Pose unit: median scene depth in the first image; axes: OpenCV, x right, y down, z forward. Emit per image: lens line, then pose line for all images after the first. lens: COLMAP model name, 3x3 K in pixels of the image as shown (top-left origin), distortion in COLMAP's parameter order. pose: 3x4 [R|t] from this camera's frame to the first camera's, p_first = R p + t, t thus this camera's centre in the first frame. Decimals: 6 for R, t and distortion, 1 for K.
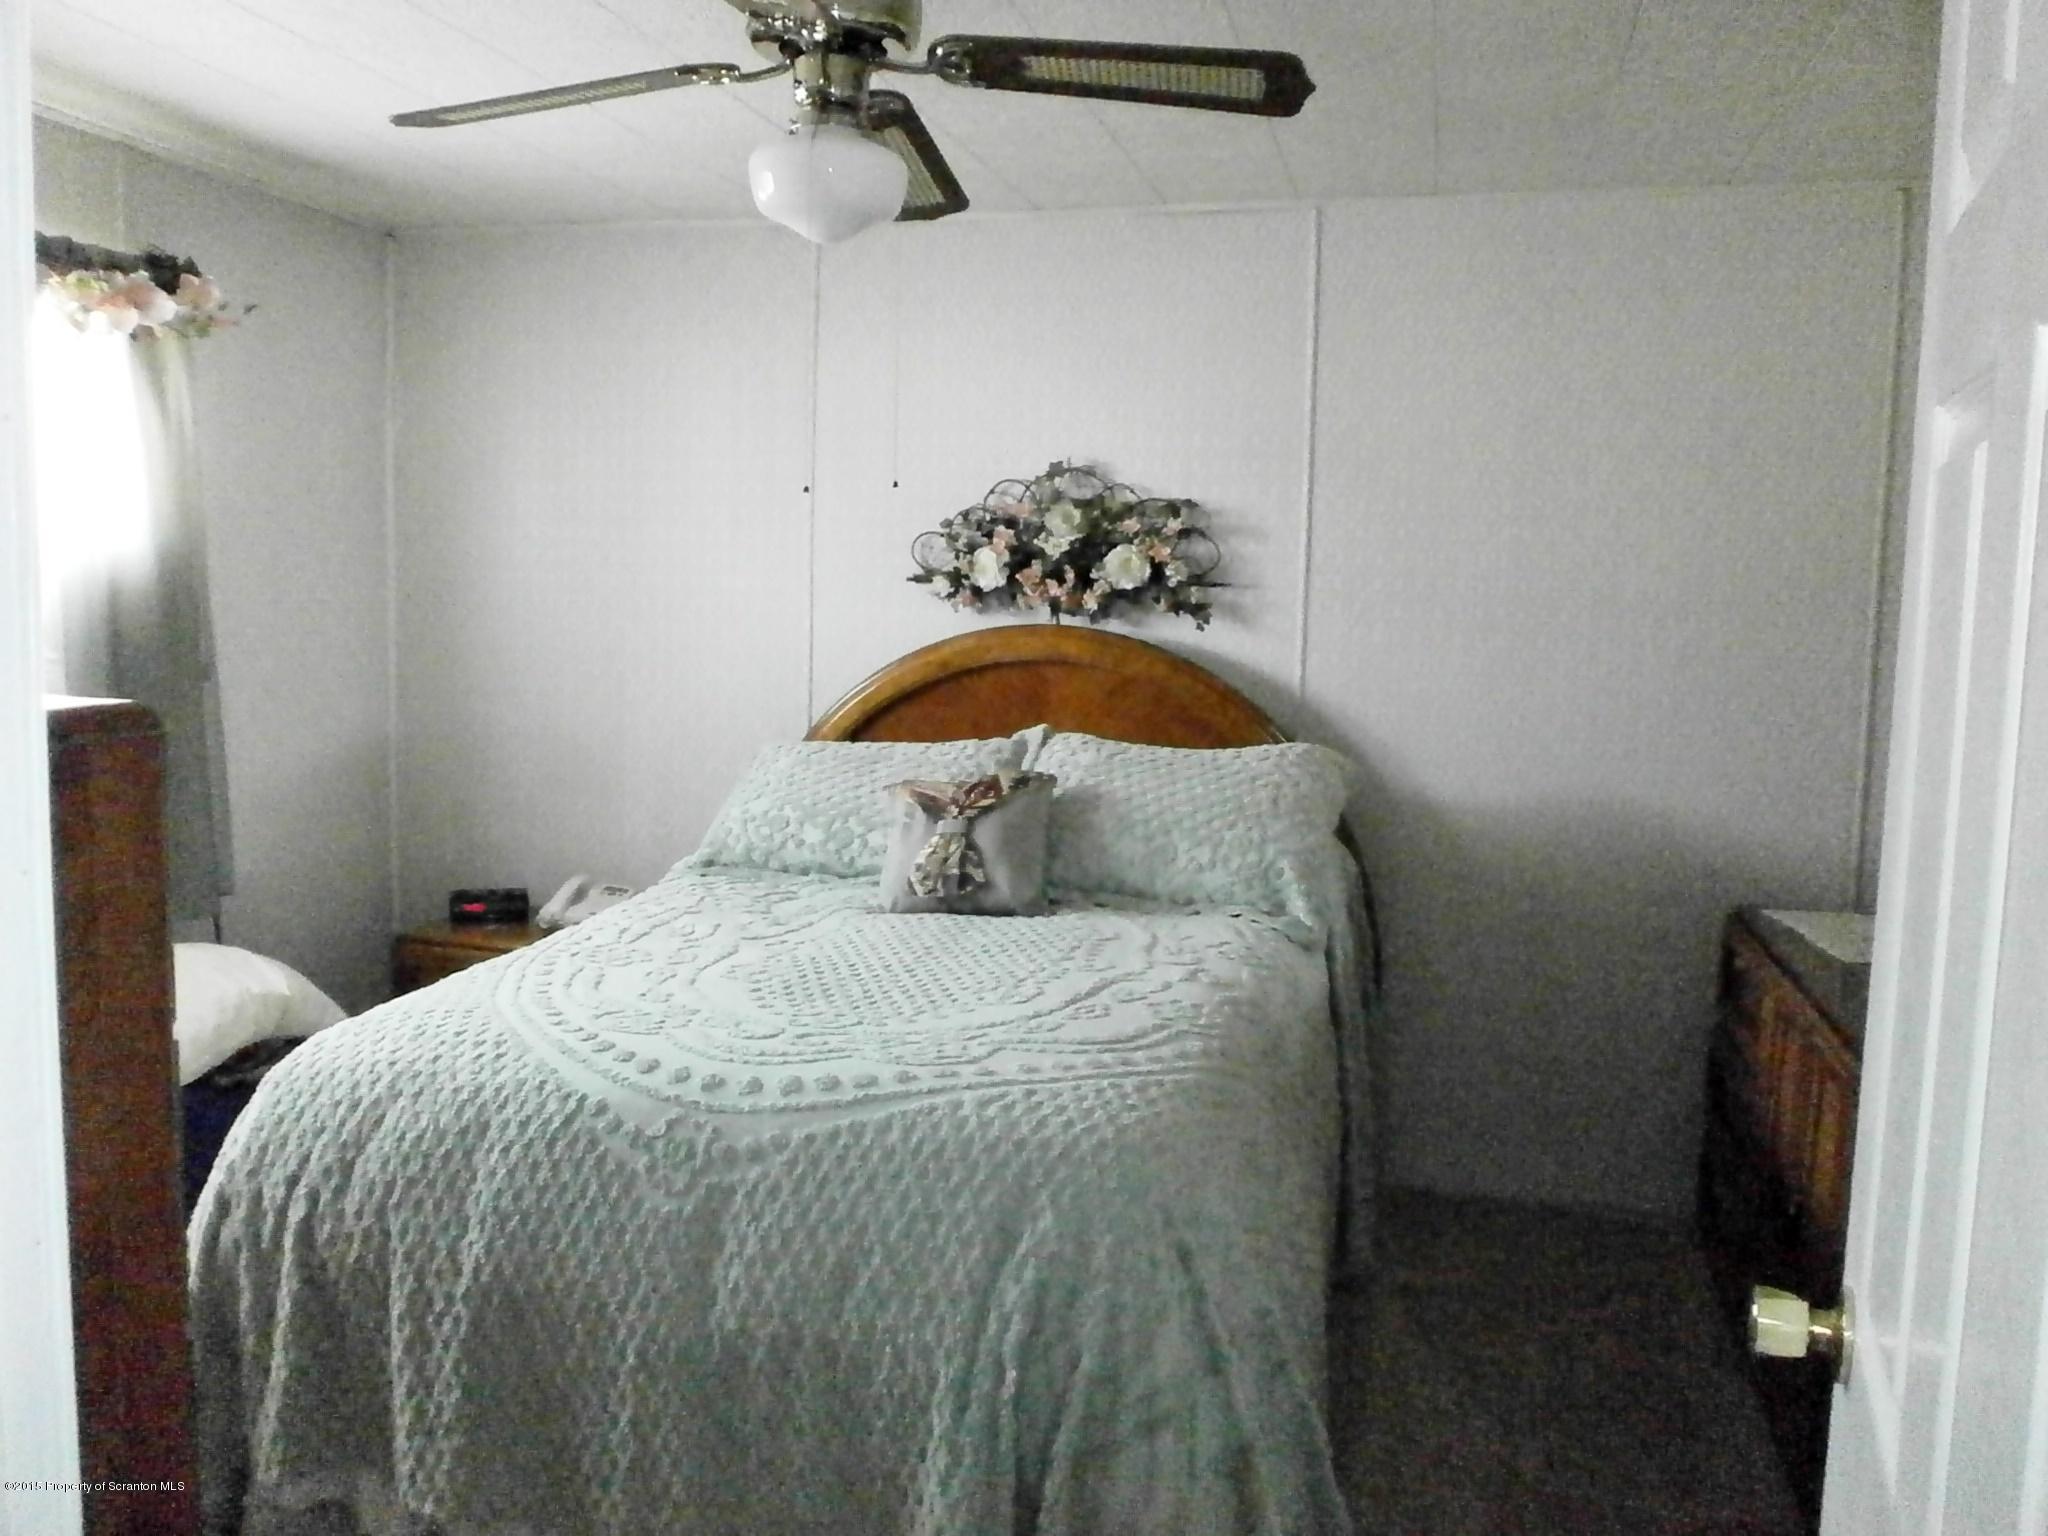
lens RADIAL K [[1605.5, 0, 1017.9], [0, 1605.5, 768.8], [0, 0, 1]] dist [-0.074770, 0.053668]
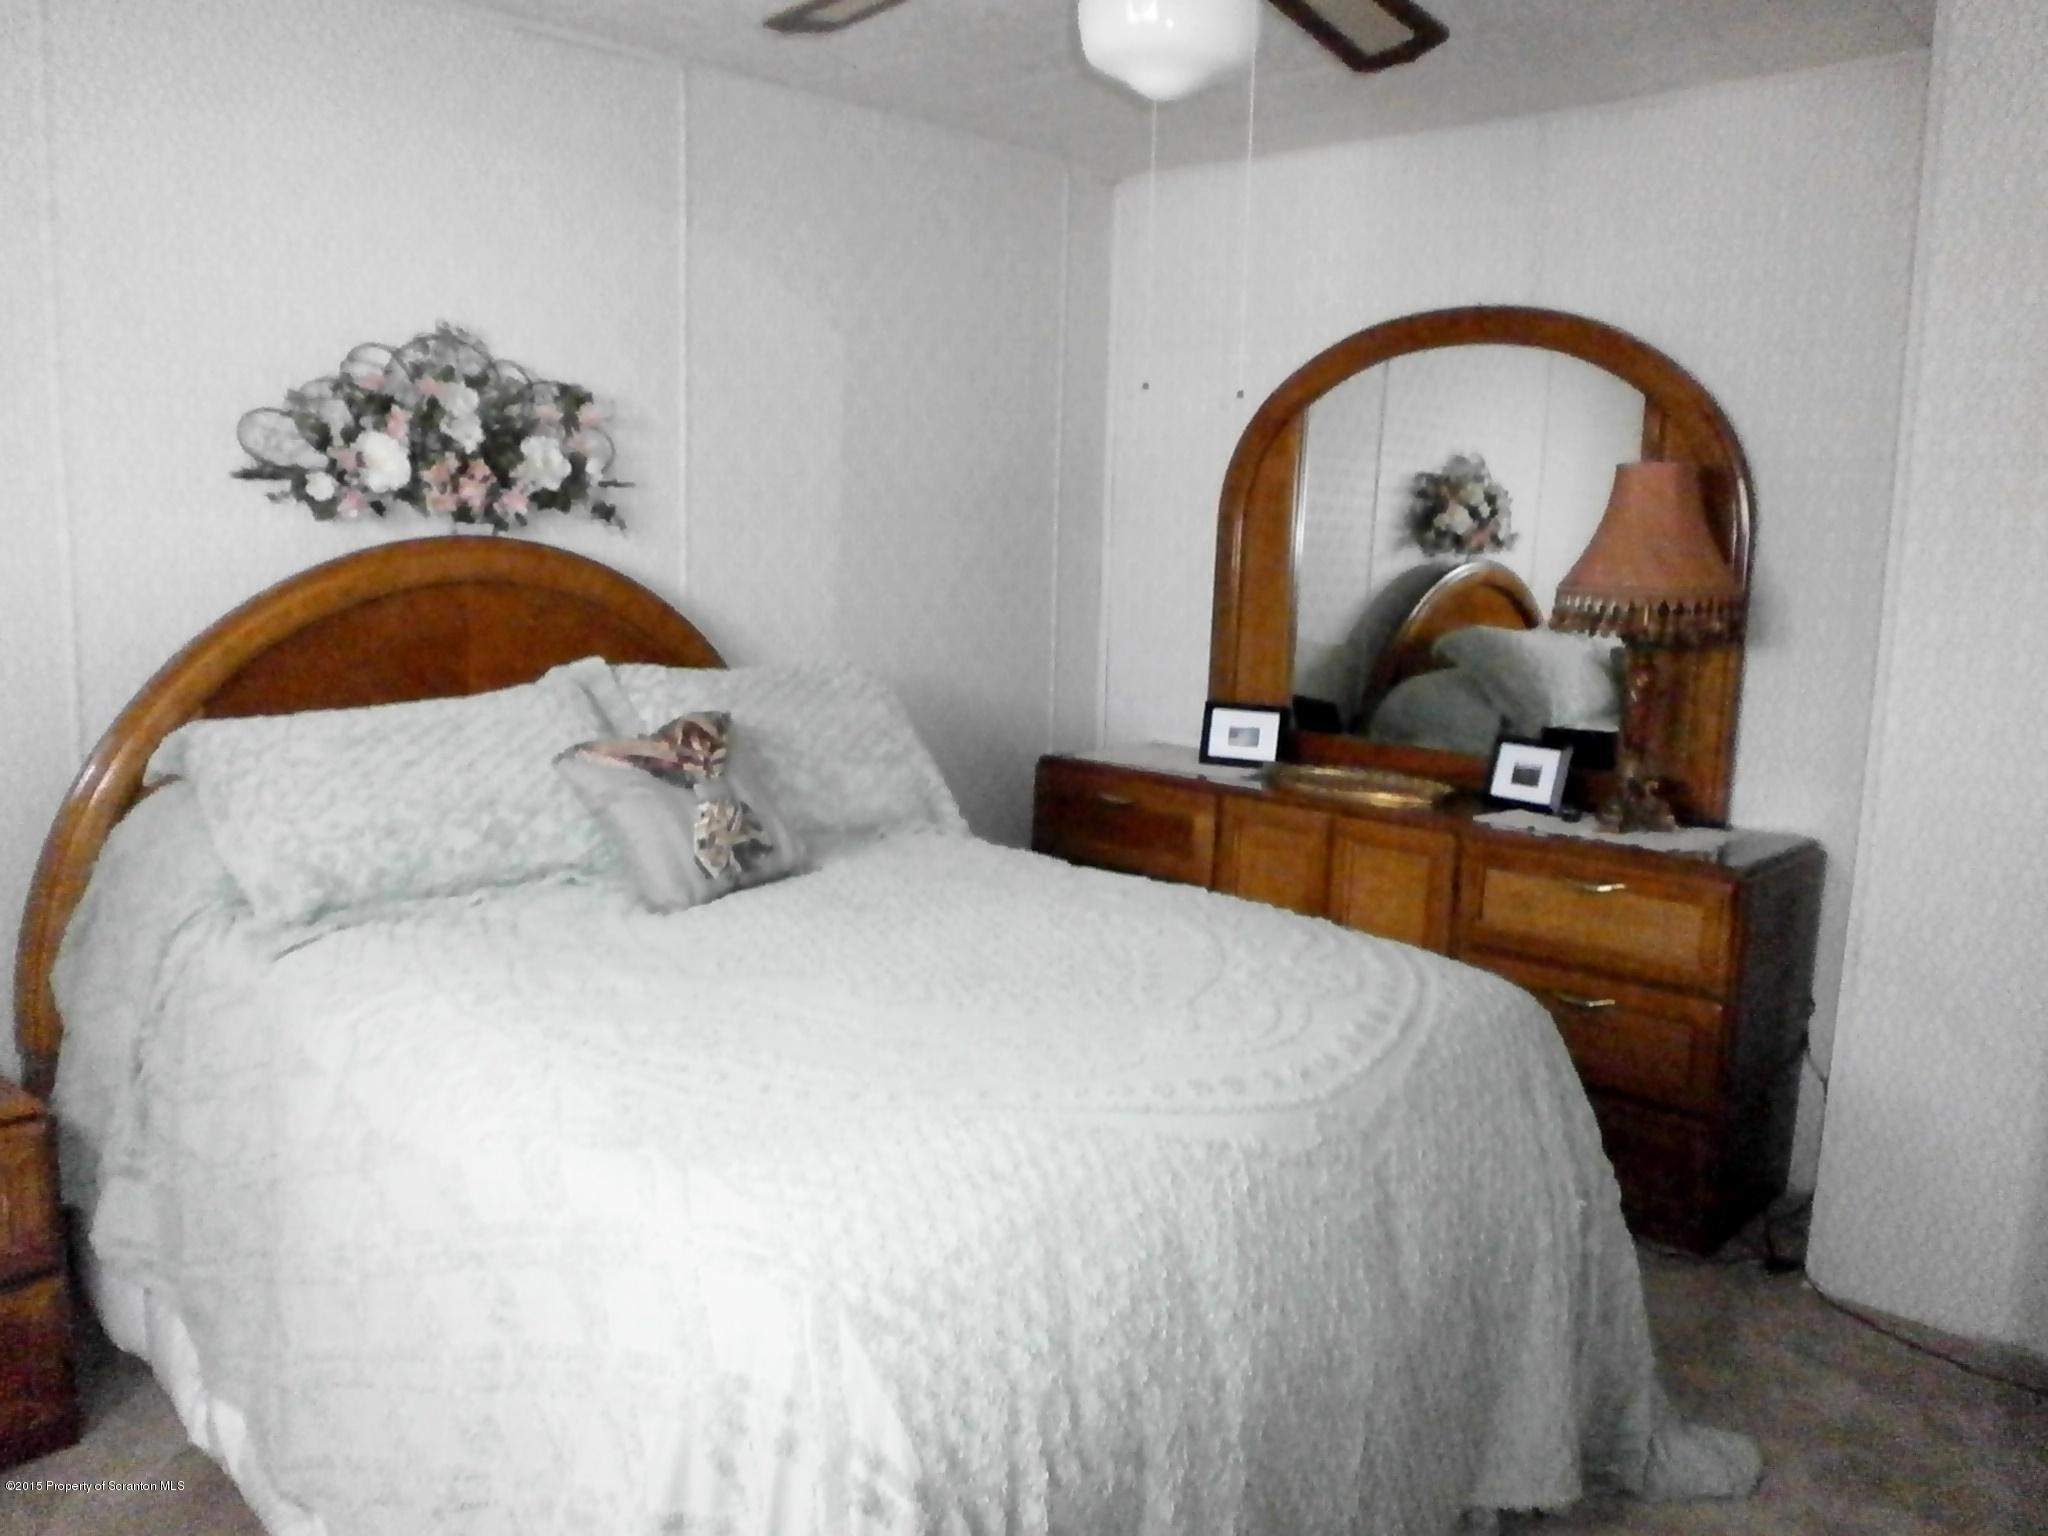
lens RADIAL K [[1605.5, 0, 1019.8], [0, 1605.5, 768.8], [0, 0, 1]] dist [-0.074770, 0.053668]
pose [[0.478718, -0.150387, 0.864993, -0.546651], [0.086525, 0.988506, 0.123975, -0.049531], [-0.873695, 0.015495, 0.486228, 0.384998]]
